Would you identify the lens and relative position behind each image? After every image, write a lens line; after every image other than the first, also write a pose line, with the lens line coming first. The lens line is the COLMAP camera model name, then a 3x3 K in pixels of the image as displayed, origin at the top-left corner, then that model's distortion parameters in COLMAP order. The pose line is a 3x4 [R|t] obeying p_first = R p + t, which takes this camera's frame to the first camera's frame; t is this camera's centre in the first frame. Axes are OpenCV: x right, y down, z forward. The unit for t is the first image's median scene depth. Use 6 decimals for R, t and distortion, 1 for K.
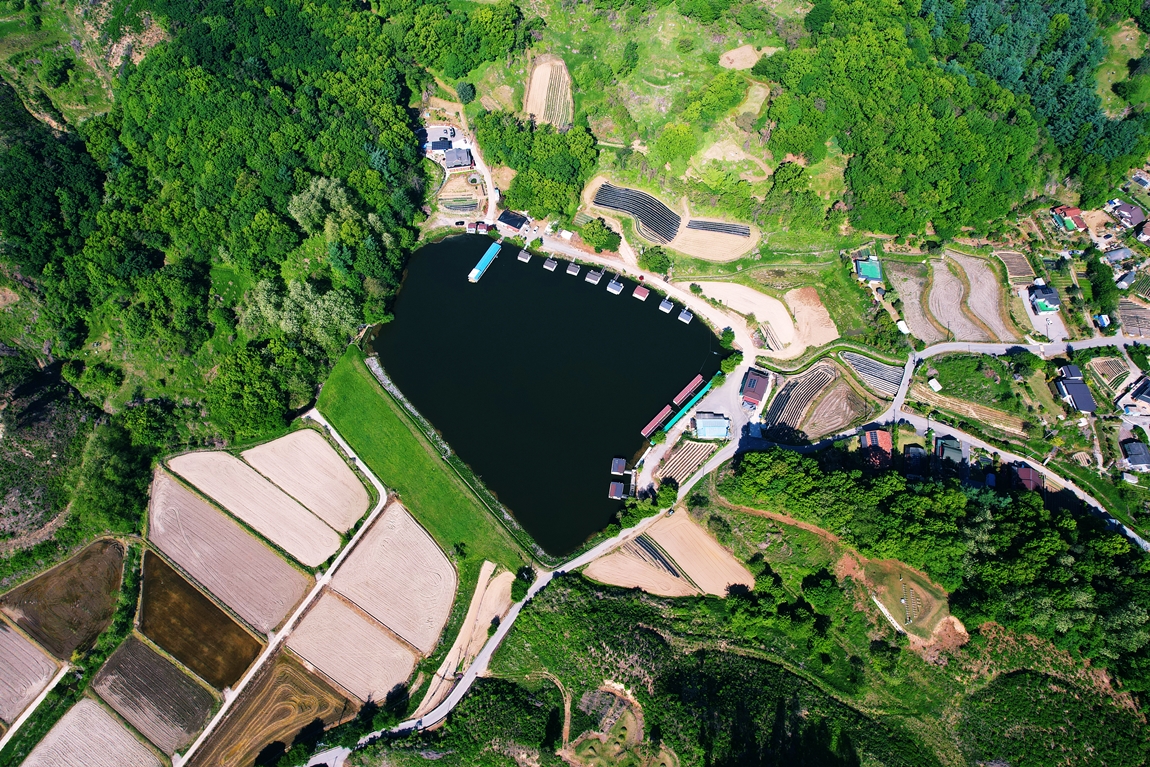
lens RADIAL K [[733.8, 0, 575.0], [0, 733.8, 383.5], [0, 0, 1]] dist [-0.074997, 0.067527]
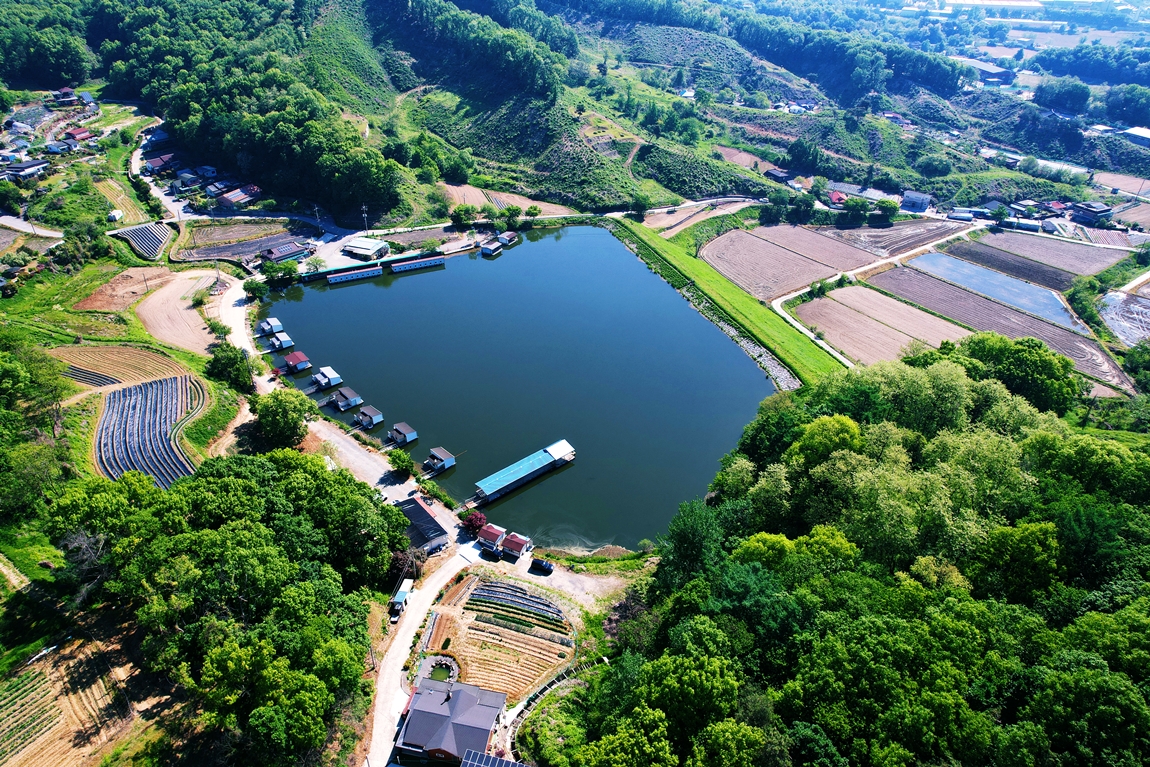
lens RADIAL K [[733.8, 0, 575.0], [0, 733.8, 383.5], [0, 0, 1]] dist [-0.074997, 0.067527]
pose [[-0.931656, -0.203088, 0.301284, -0.302763], [0.315610, -0.041506, 0.947981, -0.635931], [-0.180018, 0.978280, 0.102766, 0.997268]]
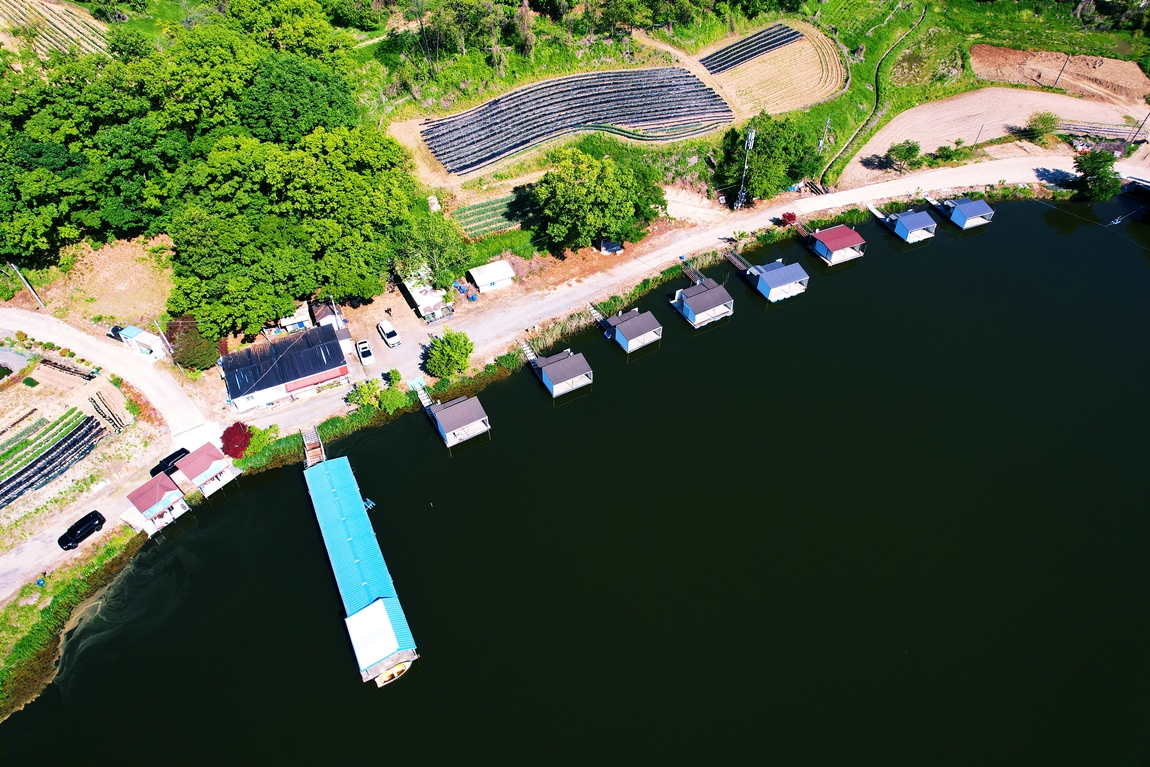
lens RADIAL K [[733.8, 0, 575.0], [0, 733.8, 383.5], [0, 0, 1]] dist [-0.074997, 0.067527]
pose [[0.579907, -0.589489, 0.562326, -0.190848], [0.717577, 0.696408, -0.009966, -0.171420], [-0.385733, 0.409292, 0.826855, 0.885387]]
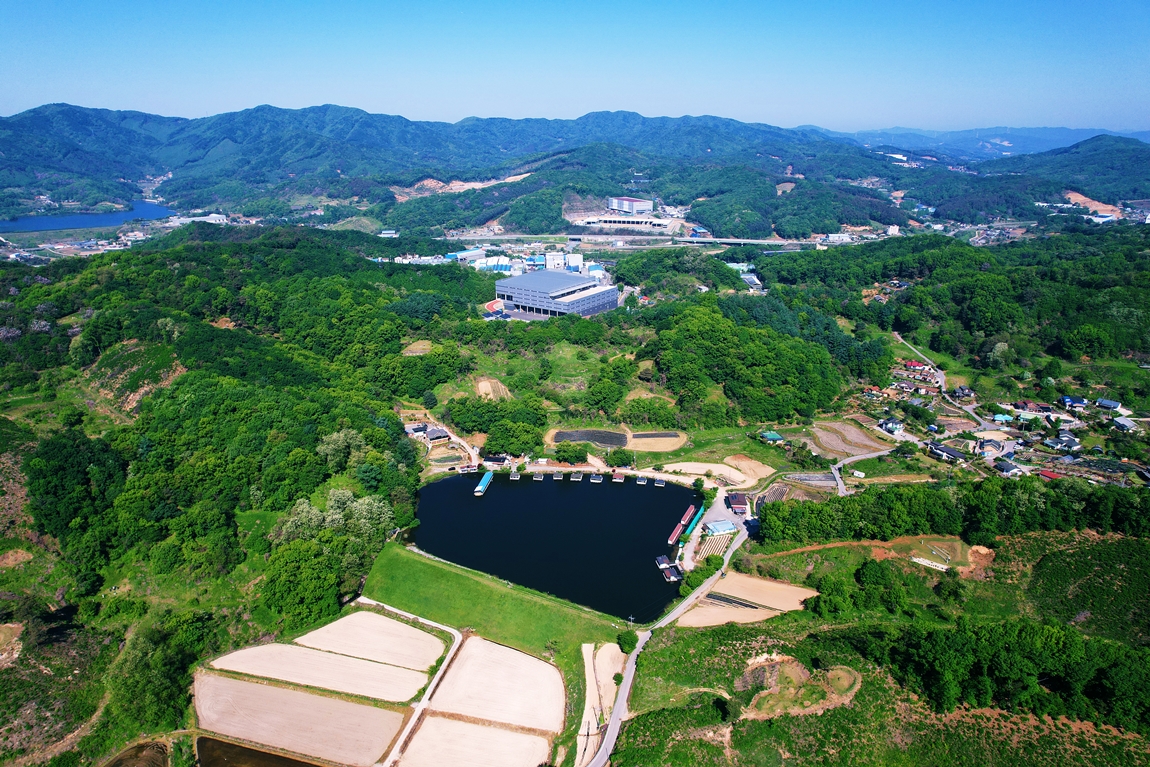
lens RADIAL K [[733.8, 0, 575.0], [0, 733.8, 383.5], [0, 0, 1]] dist [-0.074997, 0.067527]
pose [[0.946199, -0.108963, 0.304688, -0.361303], [0.285826, 0.722851, -0.629118, 0.553409], [-0.151693, 0.682359, 0.715105, 0.032407]]
